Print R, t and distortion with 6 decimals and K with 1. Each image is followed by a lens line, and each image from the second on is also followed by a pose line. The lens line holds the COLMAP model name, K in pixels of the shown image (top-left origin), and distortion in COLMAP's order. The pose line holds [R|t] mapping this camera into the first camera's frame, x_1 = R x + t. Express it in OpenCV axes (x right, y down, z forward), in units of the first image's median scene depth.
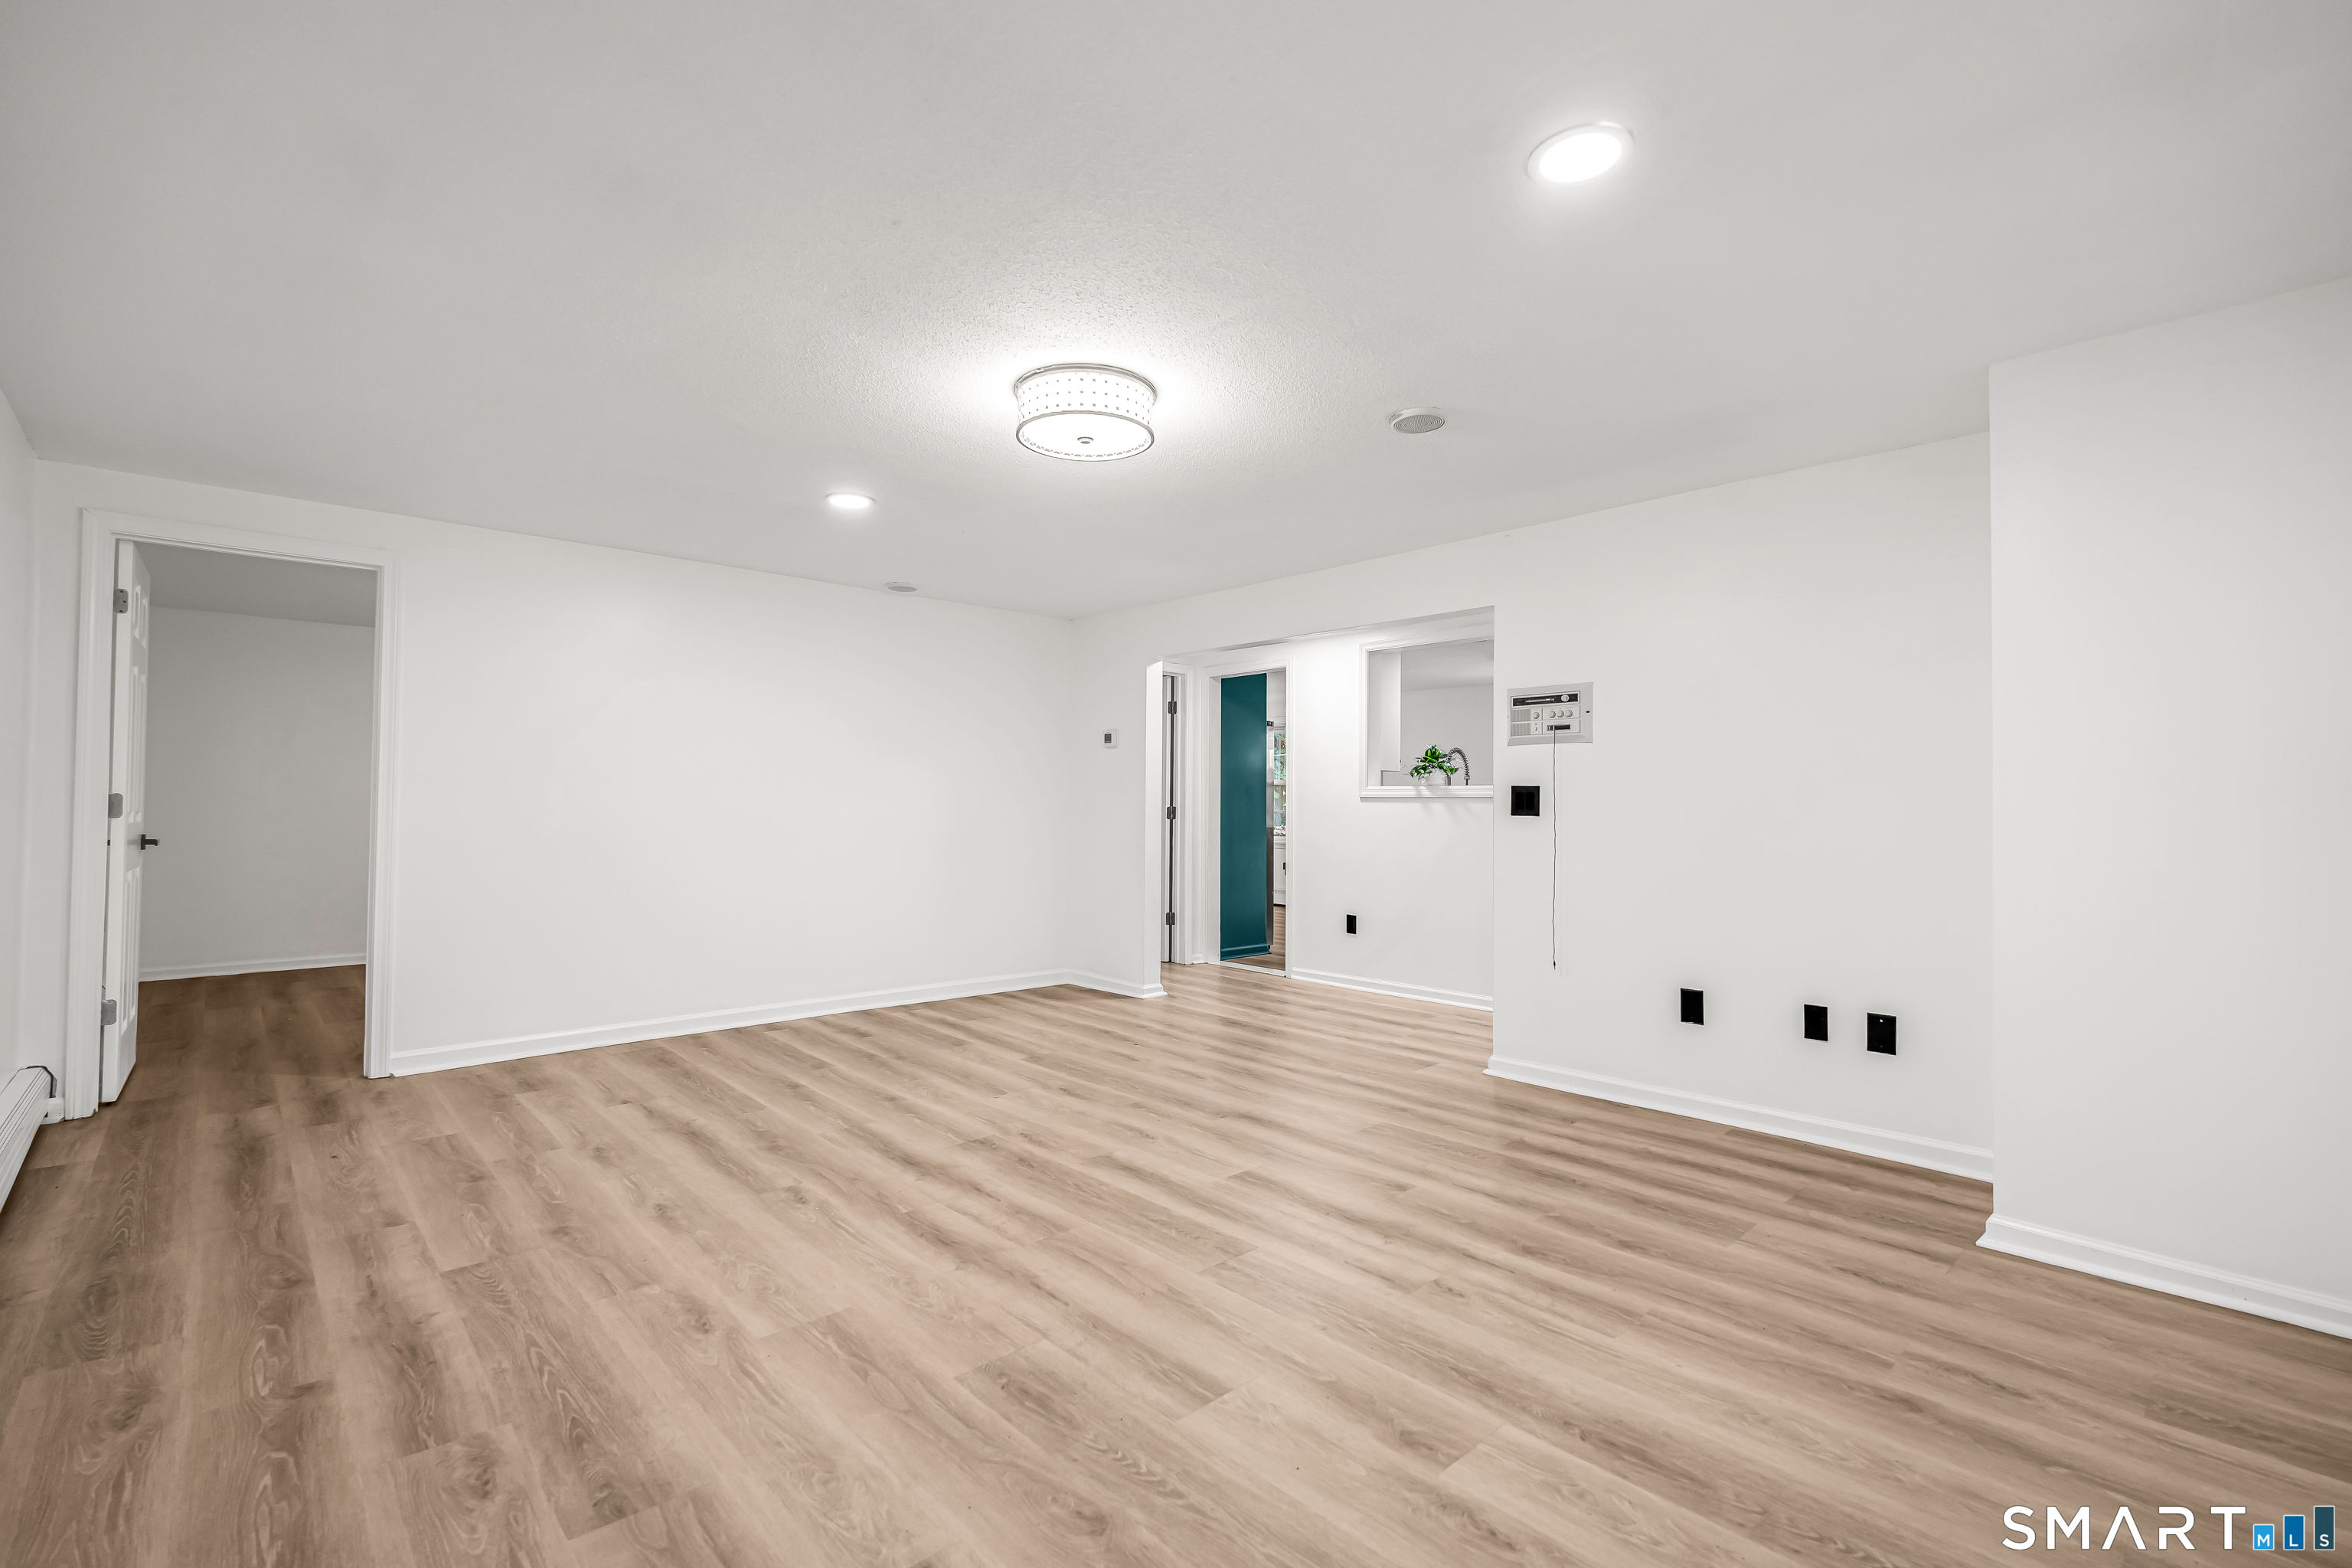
lens RADIAL K [[1021.5, 0, 1208.1], [0, 1021.5, 784.5], [0, 0, 1]] dist [0.000777, 0.000059]
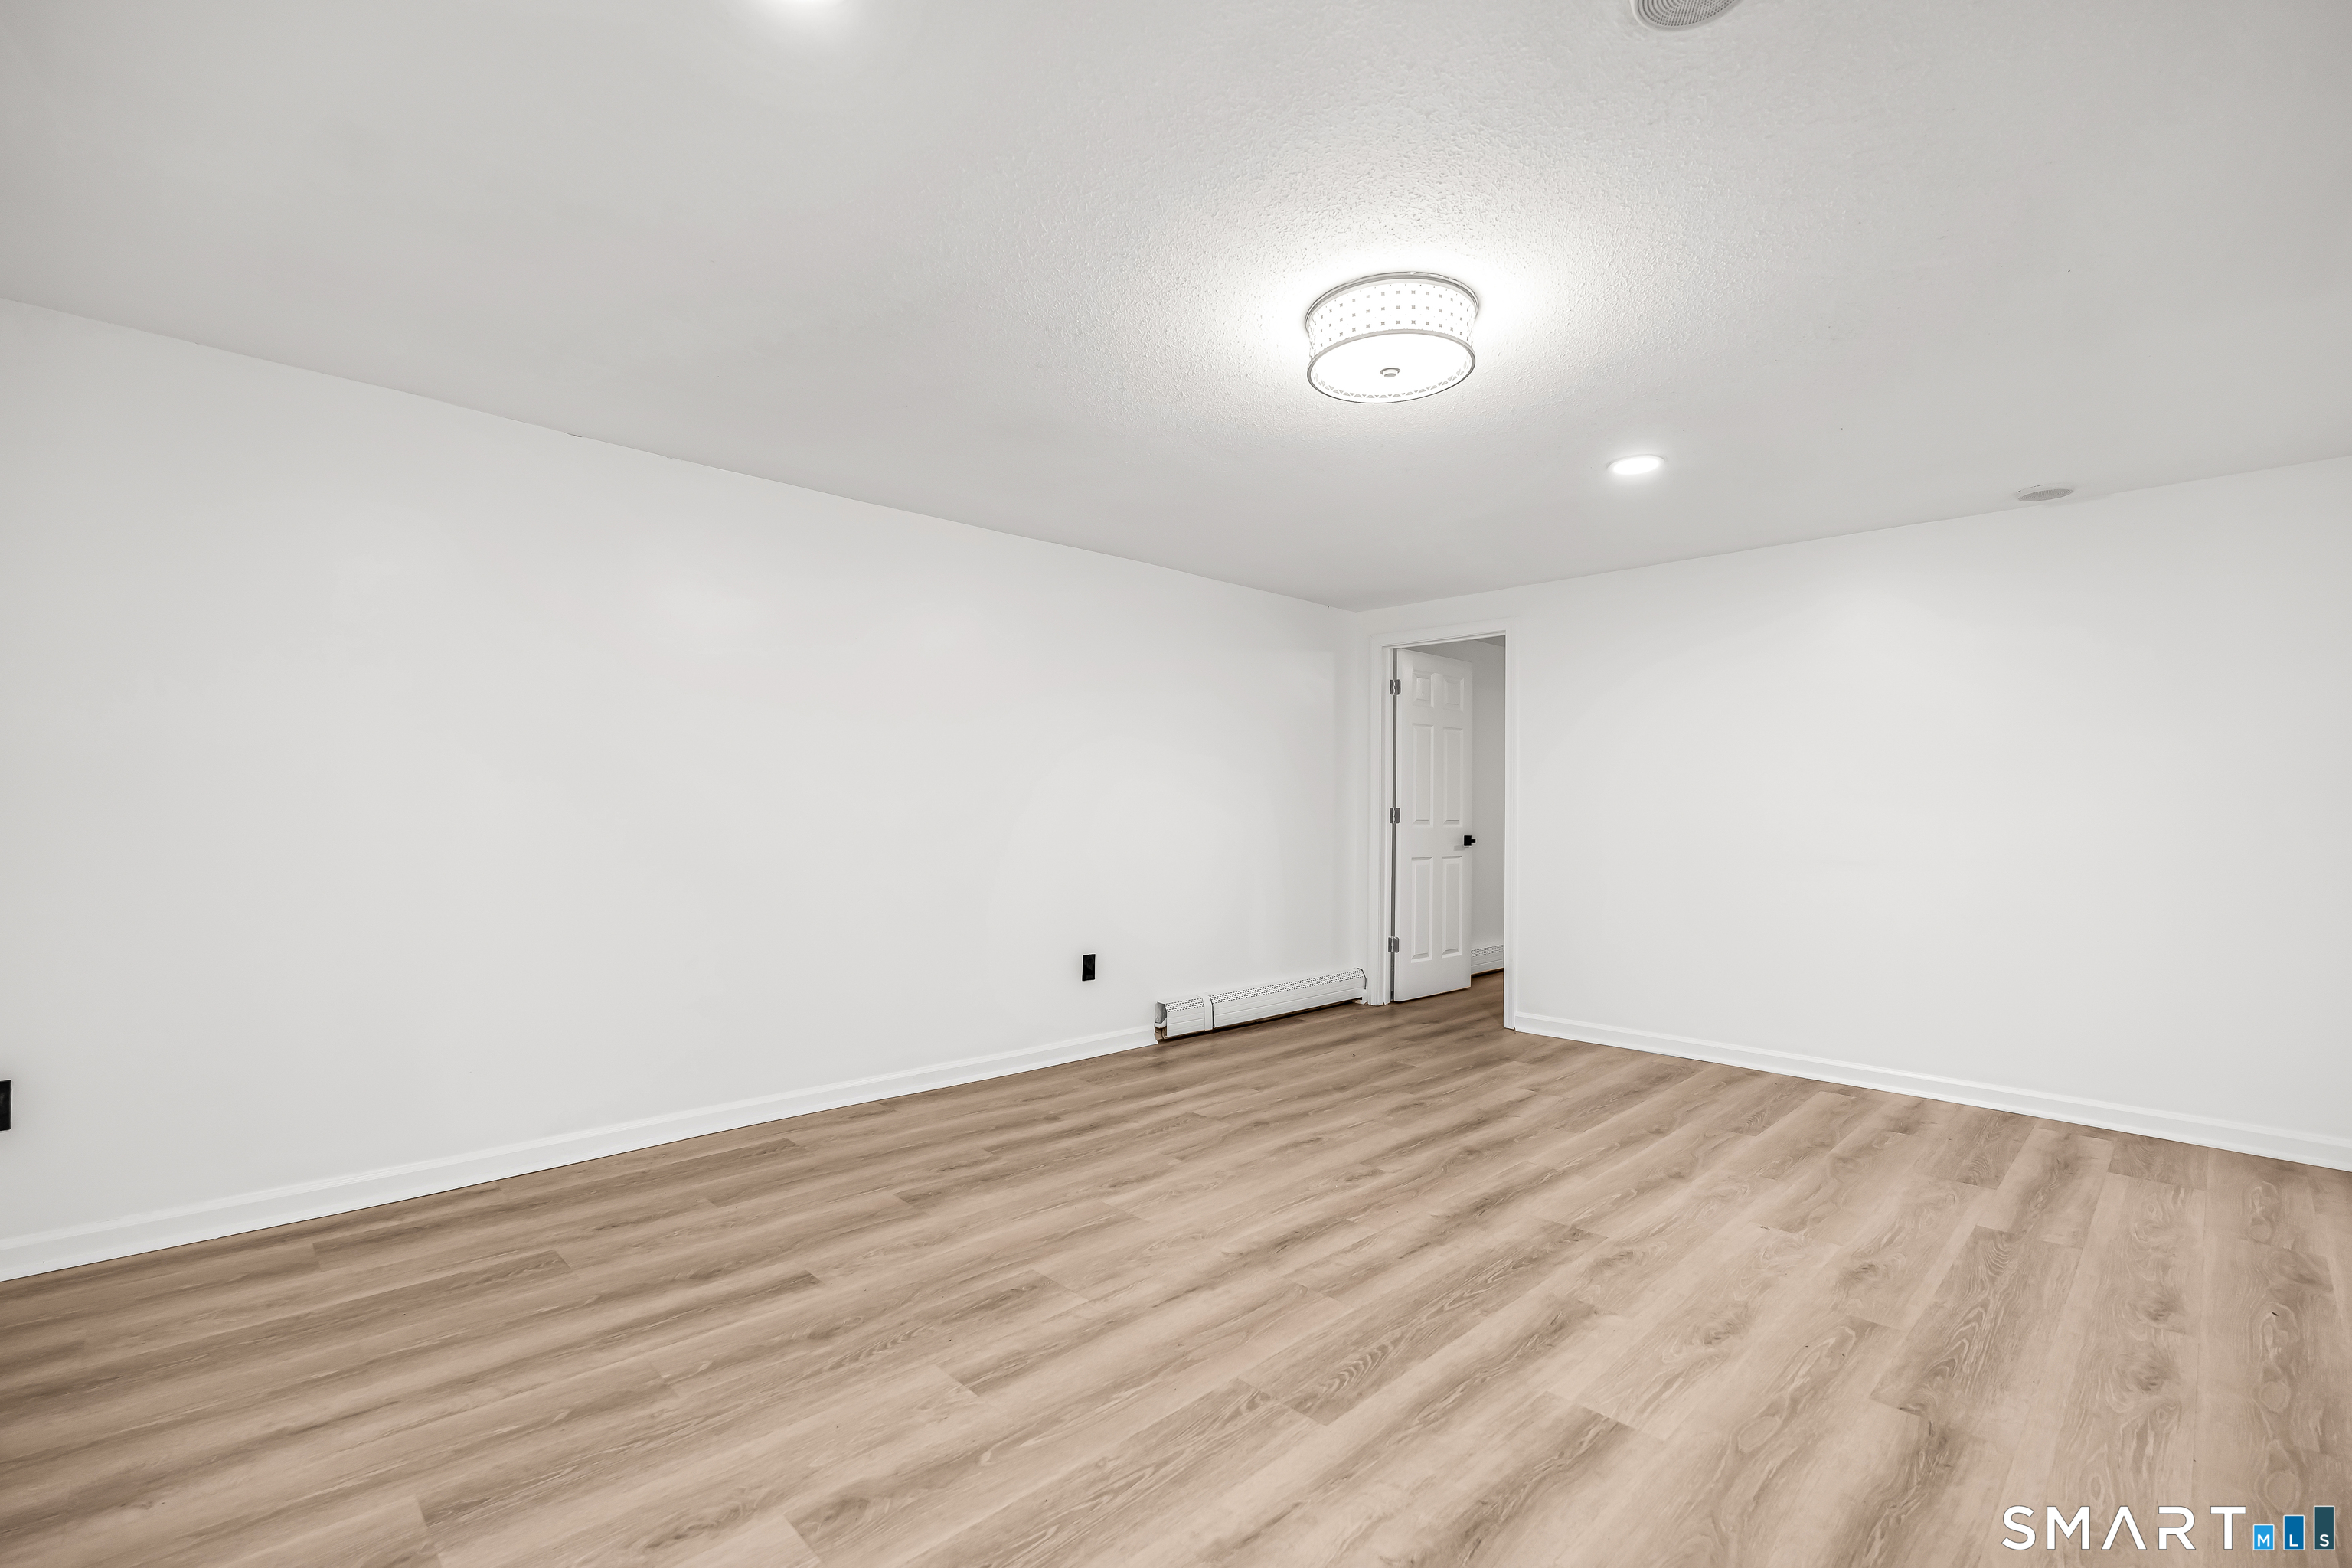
lens RADIAL K [[1051.0, 0, 1169.7], [0, 1051.0, 811.4], [0, 0, 1]] dist [-0.004737, 0.000070]
pose [[0.005283, -0.005244, -0.999972, 0.726580], [0.010412, 0.999932, -0.005189, 0.025821], [0.999932, -0.010385, 0.005337, 0.829390]]
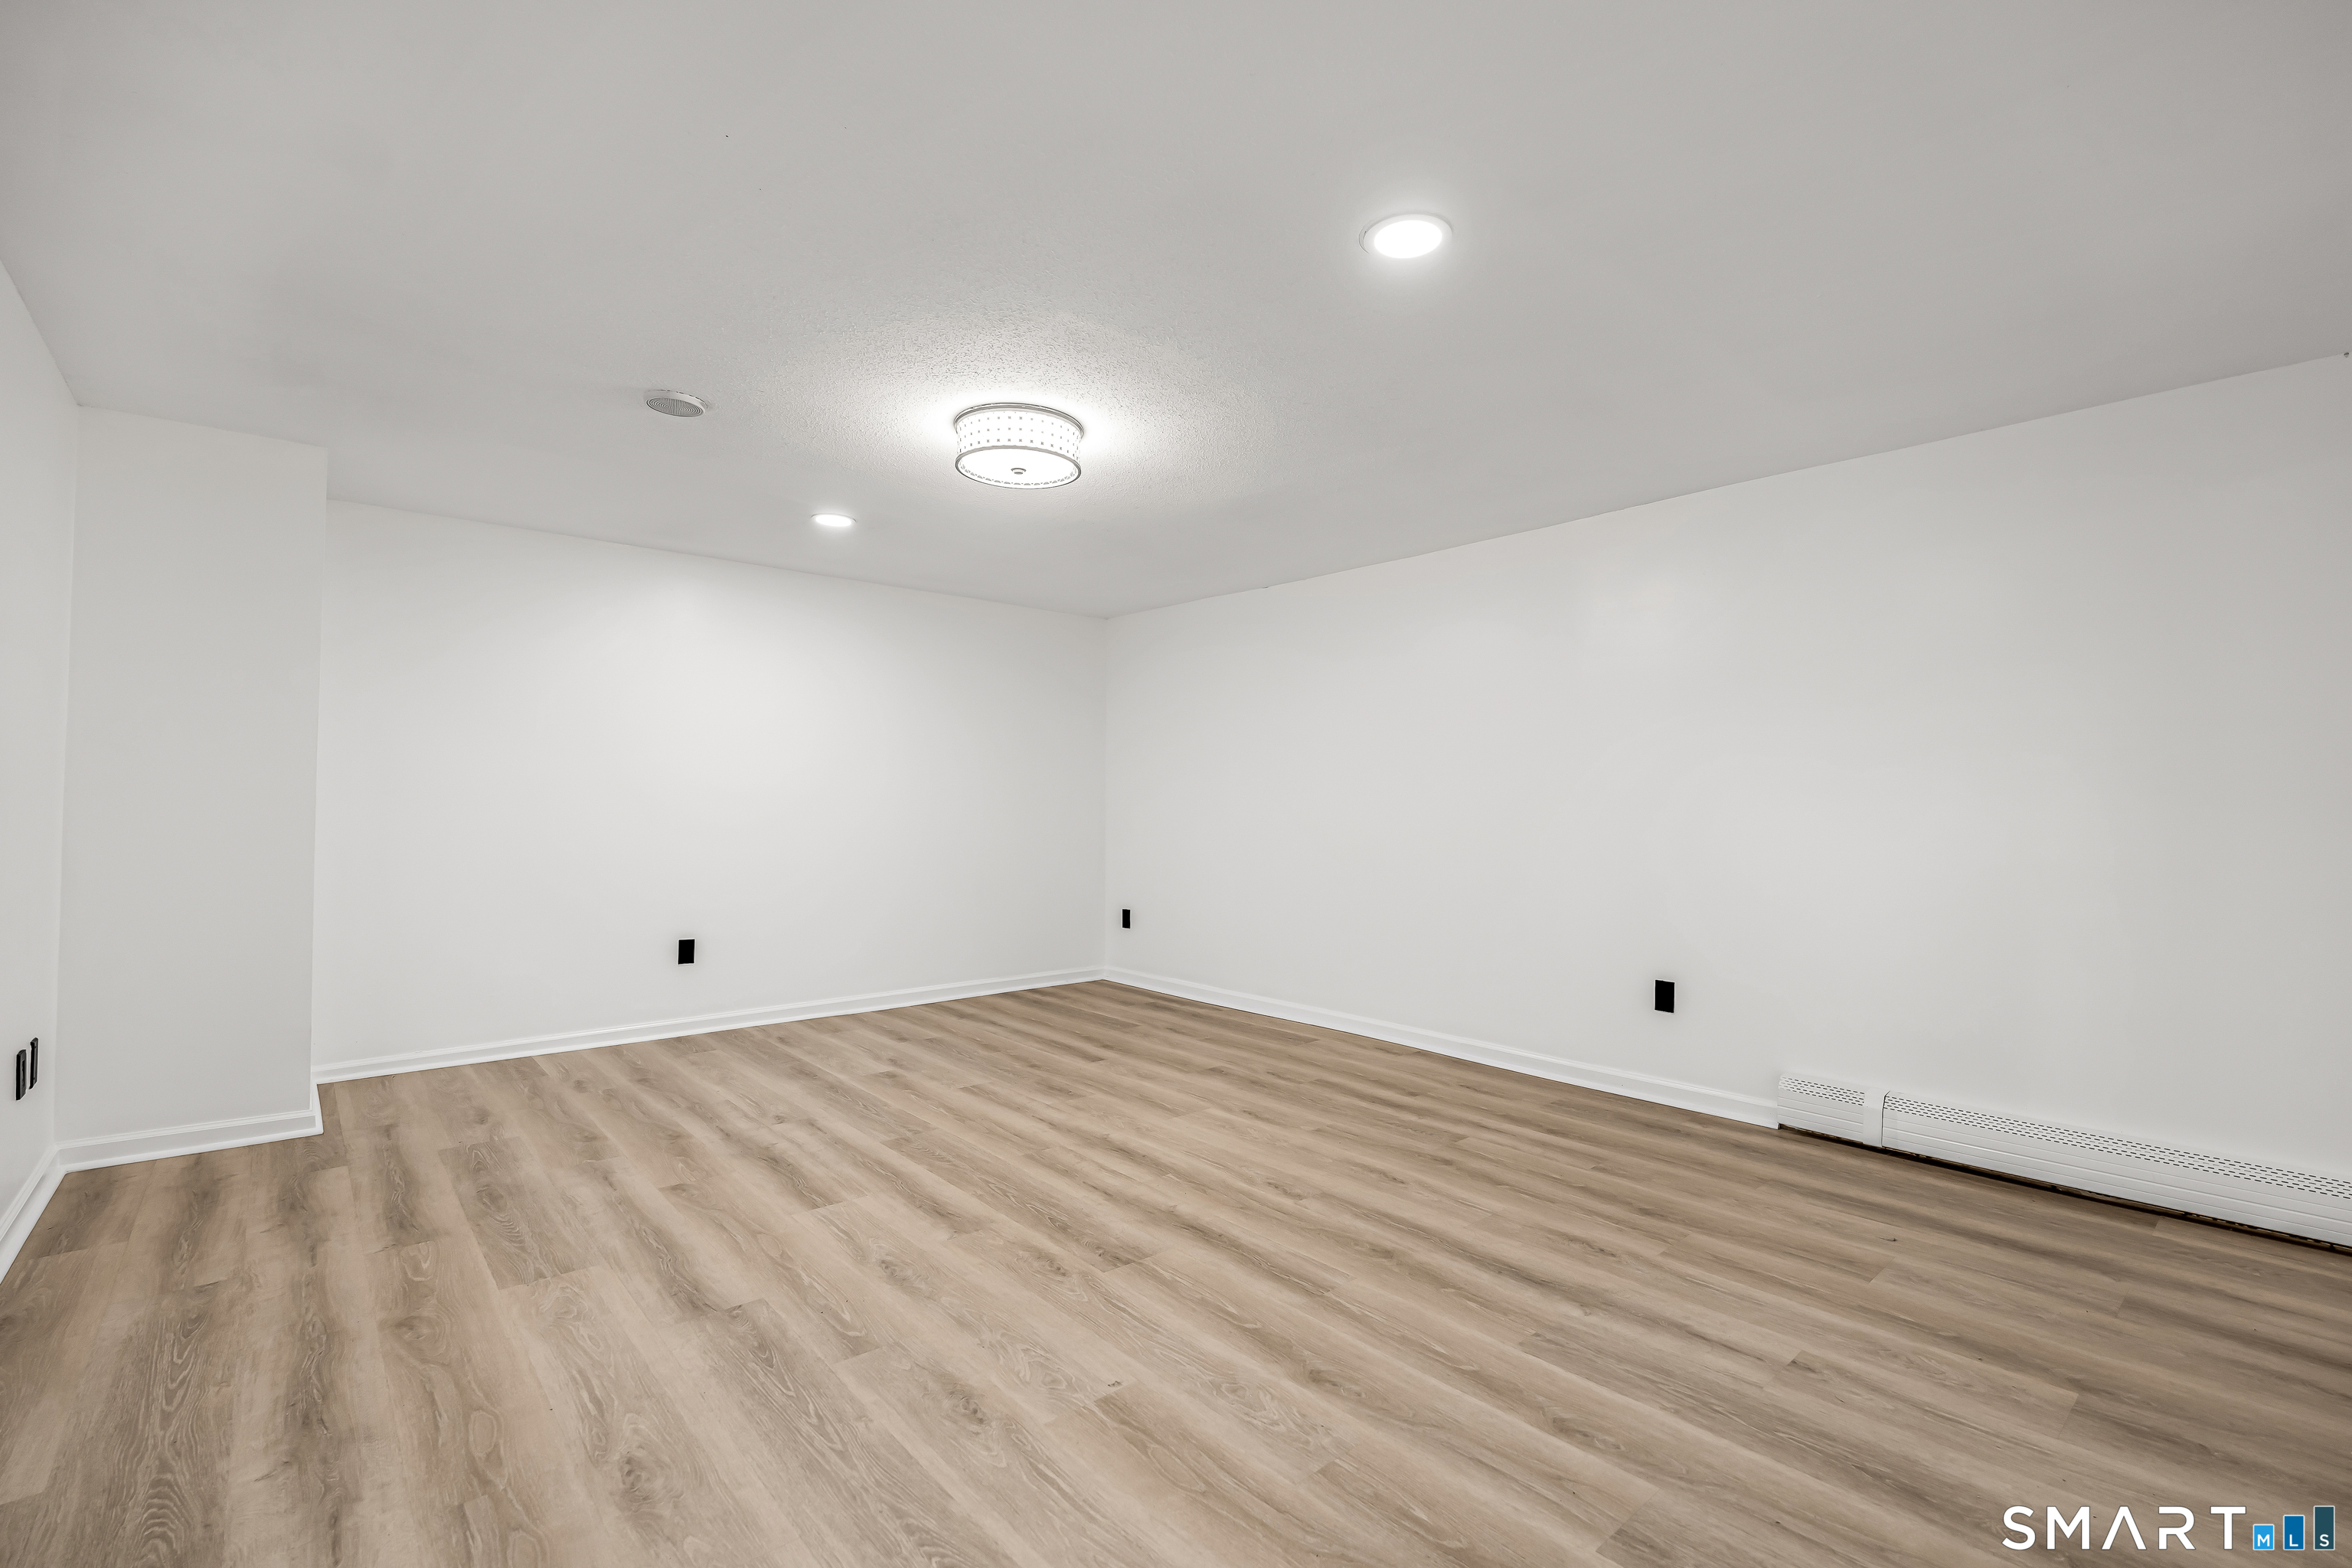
lens RADIAL K [[1051.0, 0, 1169.7], [0, 1051.0, 811.4], [0, 0, 1]] dist [-0.004737, 0.000070]
pose [[-0.997246, -0.014095, 0.072814, -0.375781], [-0.015003, 0.999816, -0.011932, 0.044900], [-0.072632, -0.012992, -0.997274, 2.132395]]
